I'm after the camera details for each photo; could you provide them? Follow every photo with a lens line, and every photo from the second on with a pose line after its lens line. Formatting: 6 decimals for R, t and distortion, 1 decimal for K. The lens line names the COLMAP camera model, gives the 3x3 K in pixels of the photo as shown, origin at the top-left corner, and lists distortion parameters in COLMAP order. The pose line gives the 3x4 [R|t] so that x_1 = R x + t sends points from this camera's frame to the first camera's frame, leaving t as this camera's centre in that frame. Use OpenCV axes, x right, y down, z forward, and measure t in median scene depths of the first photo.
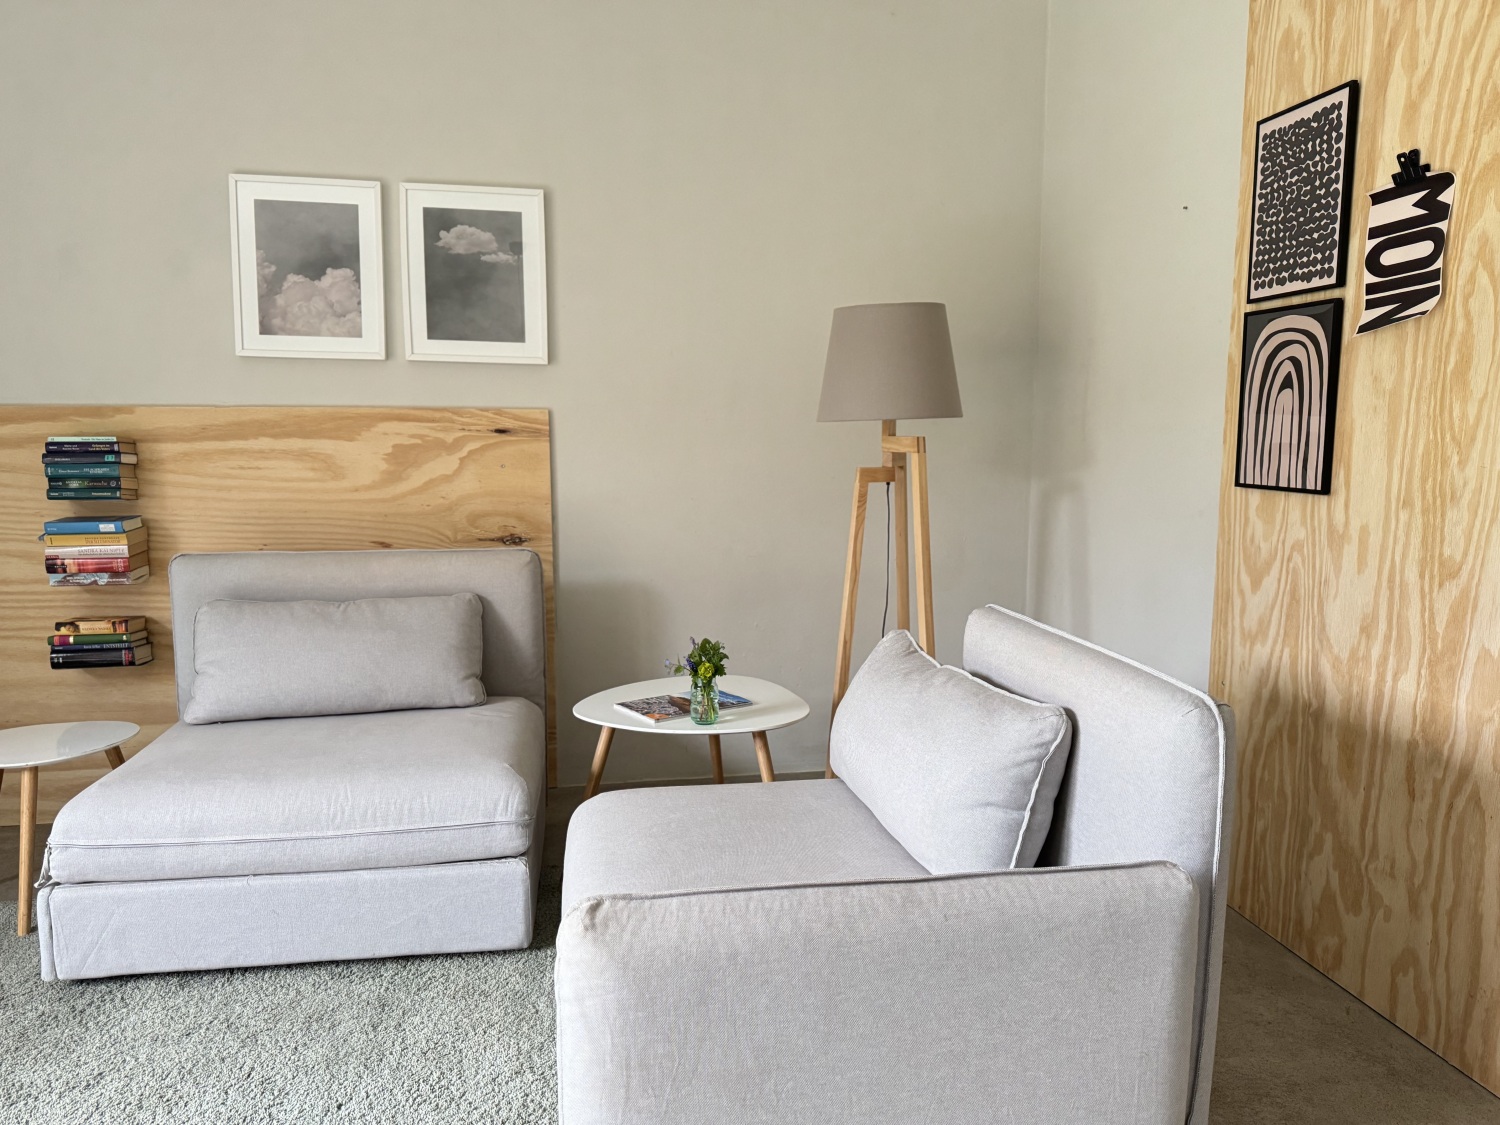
lens RADIAL K [[1055.7, 0, 748.0], [0, 1055.7, 569.7], [0, 0, 1]] dist [0.038086, -0.034534]
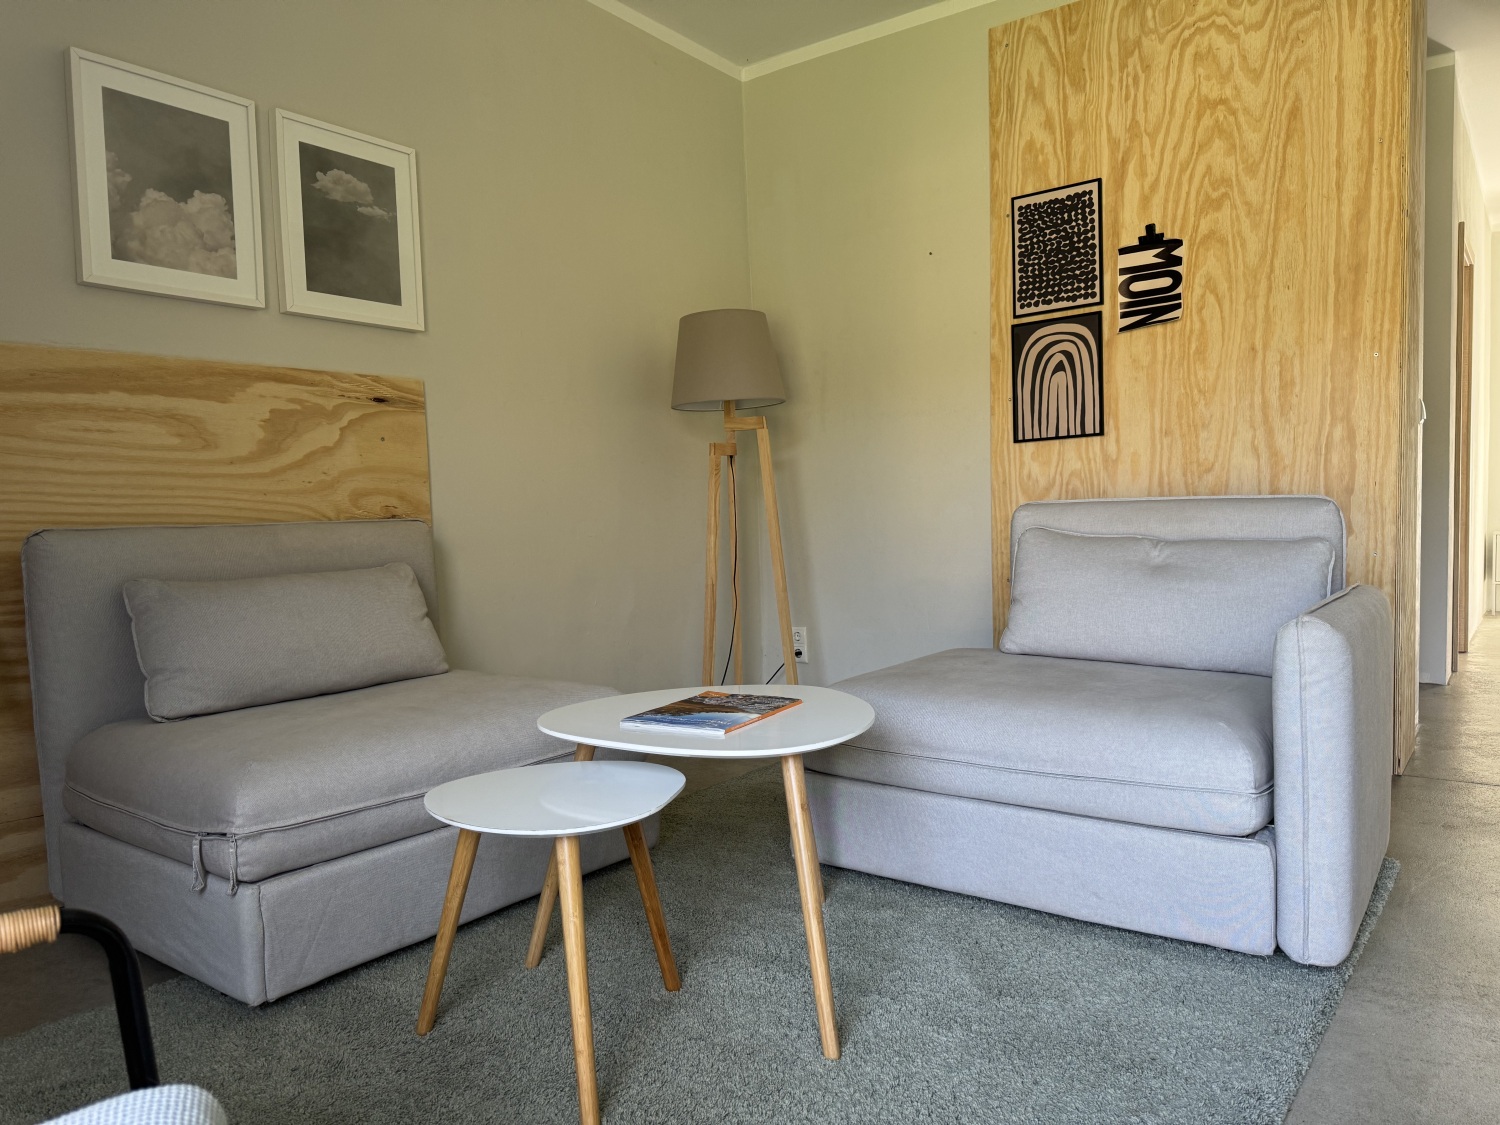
lens RADIAL K [[1055.7, 0, 748.4], [0, 1055.7, 569.6], [0, 0, 1]] dist [0.038086, -0.034534]
pose [[0.747652, -0.063659, 0.661032, -0.650263], [0.117620, 0.992352, -0.037468, 0.089228], [-0.653591, 0.105764, 0.749421, 0.139604]]
